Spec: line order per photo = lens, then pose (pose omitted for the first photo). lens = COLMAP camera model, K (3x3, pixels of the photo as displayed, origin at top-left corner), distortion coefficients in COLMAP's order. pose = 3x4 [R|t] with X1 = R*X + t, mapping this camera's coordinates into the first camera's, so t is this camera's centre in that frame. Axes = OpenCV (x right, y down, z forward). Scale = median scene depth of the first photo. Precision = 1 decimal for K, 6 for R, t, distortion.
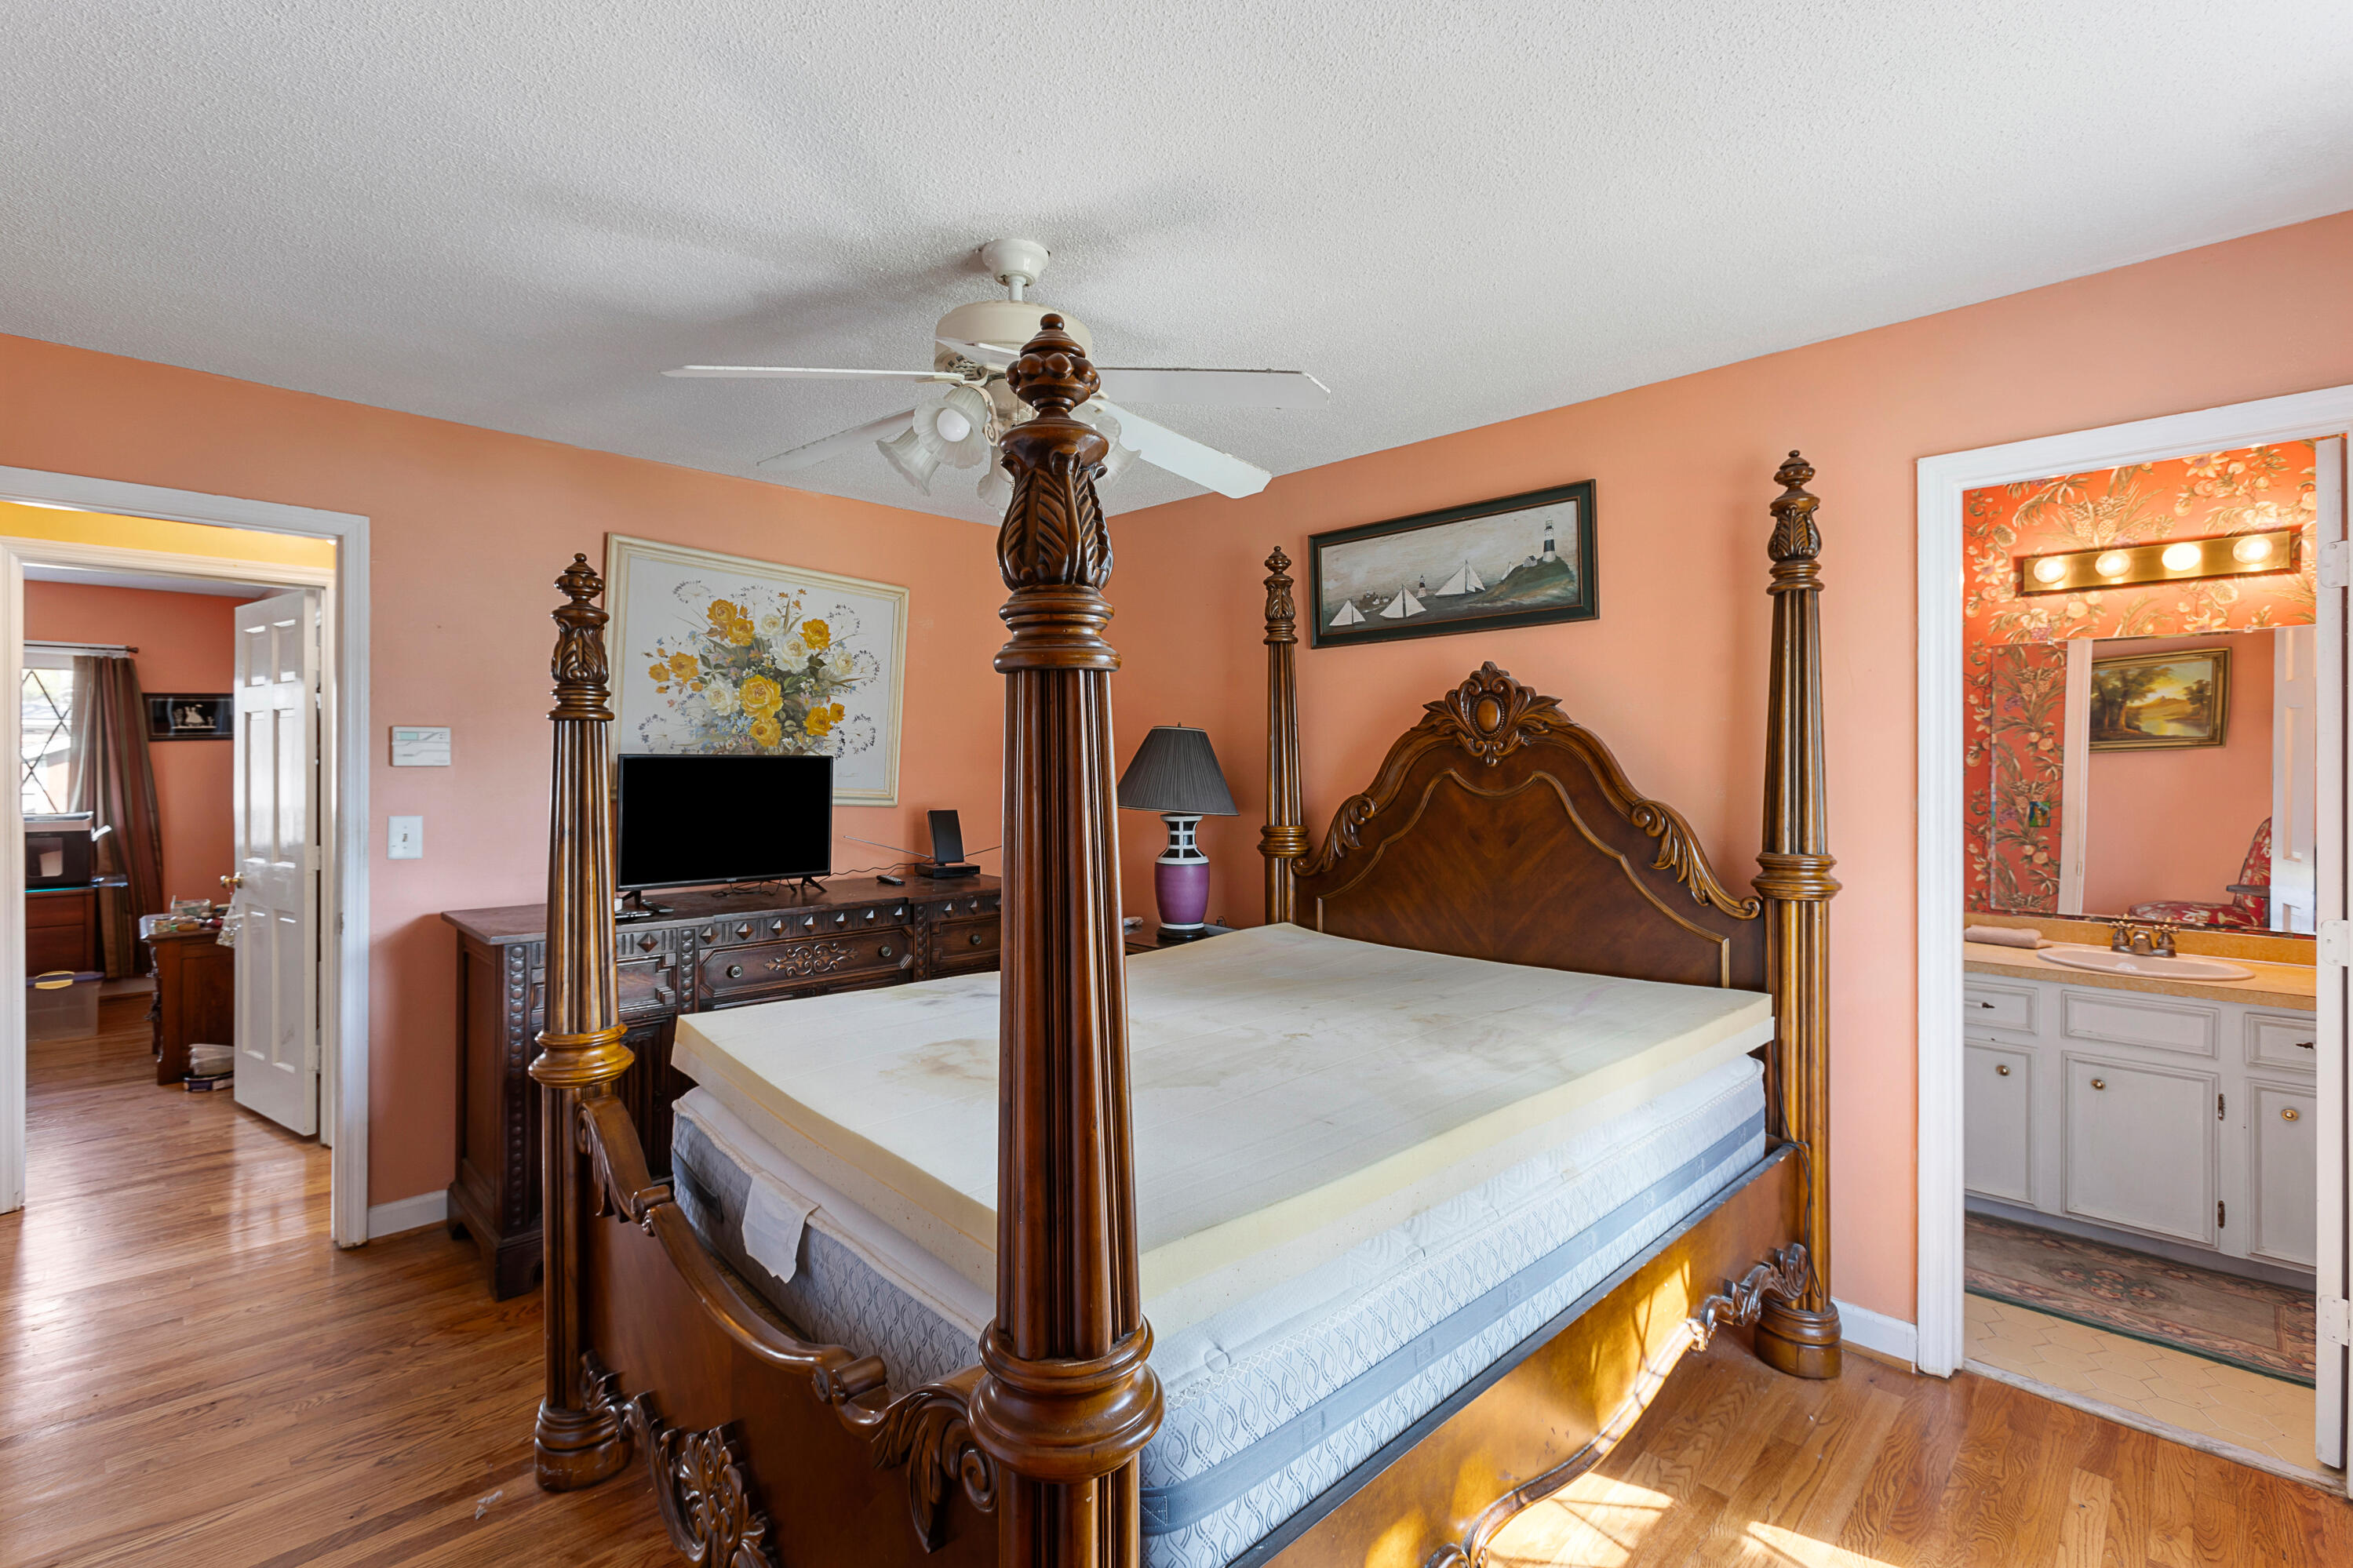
lens RADIAL K [[1063.5, 0, 1175.5], [0, 1063.5, 777.2], [0, 0, 1]] dist [0.002054, 0.001601]
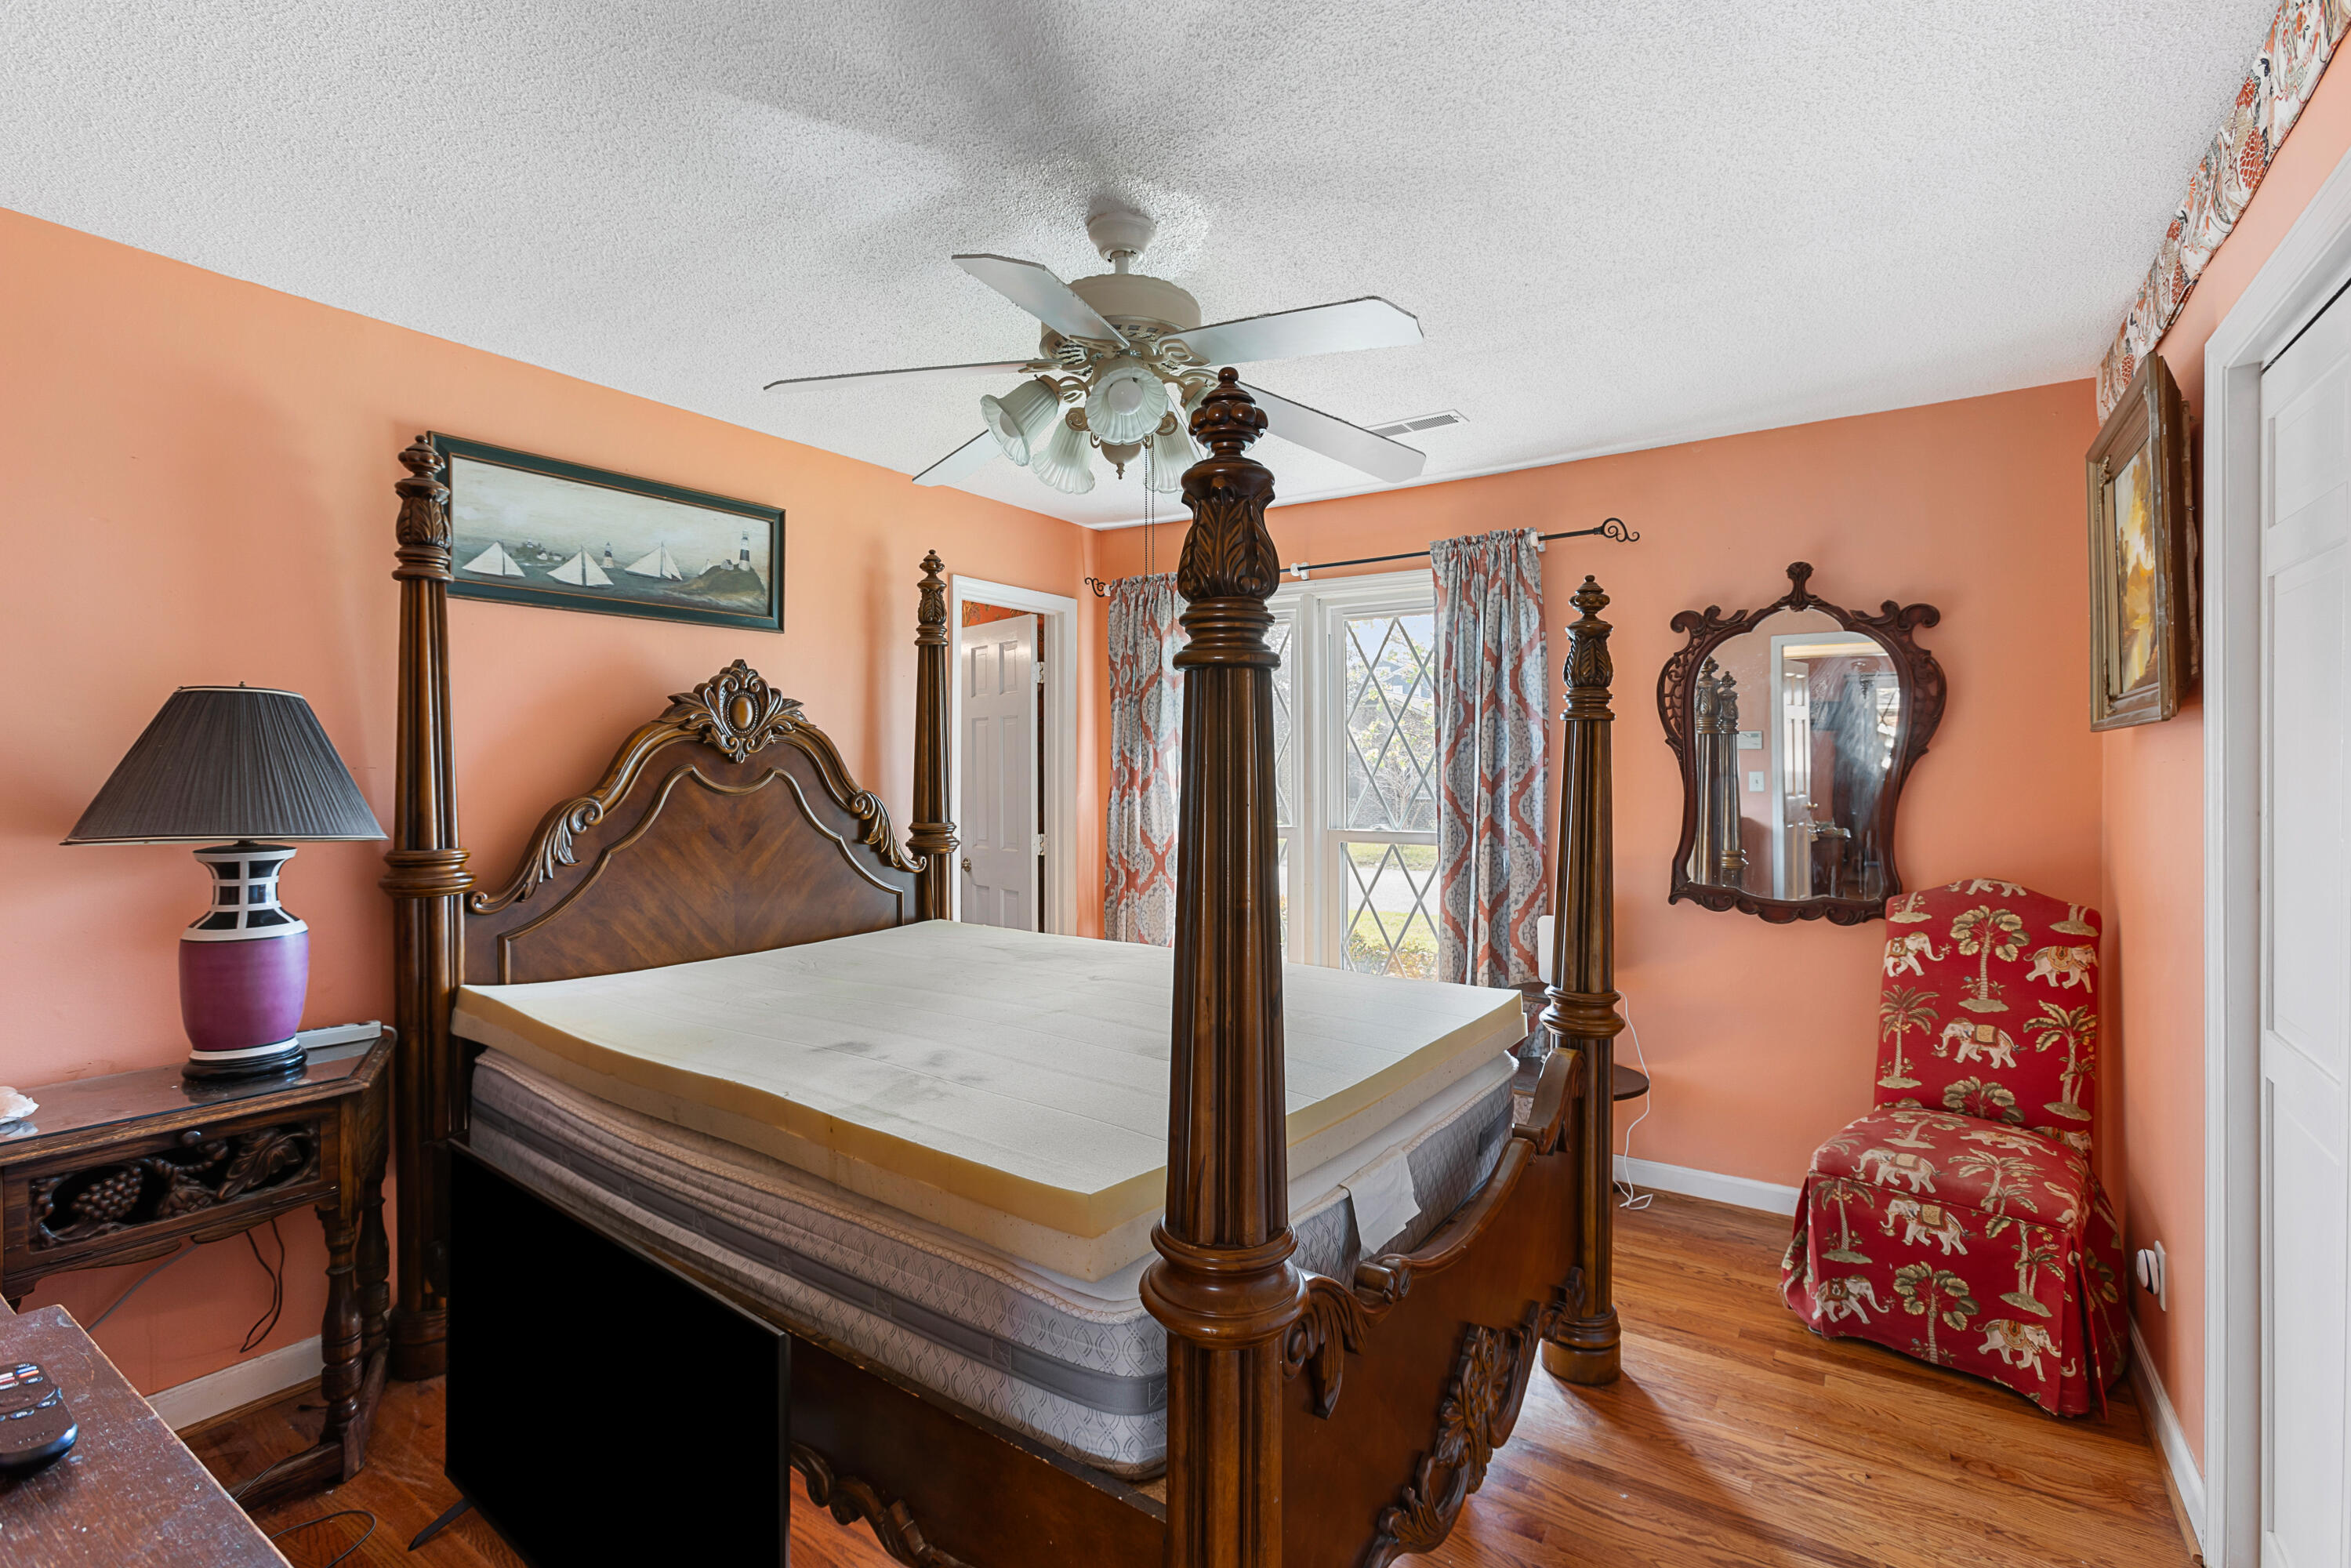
lens RADIAL K [[1062.8, 0, 1193.2], [0, 1062.8, 771.2], [0, 0, 1]] dist [0.002054, 0.001601]
pose [[-0.177510, -0.010682, 0.984061, -0.760121], [0.002750, 0.999932, 0.011350, -0.012481], [-0.984115, 0.004721, -0.177469, 0.732996]]
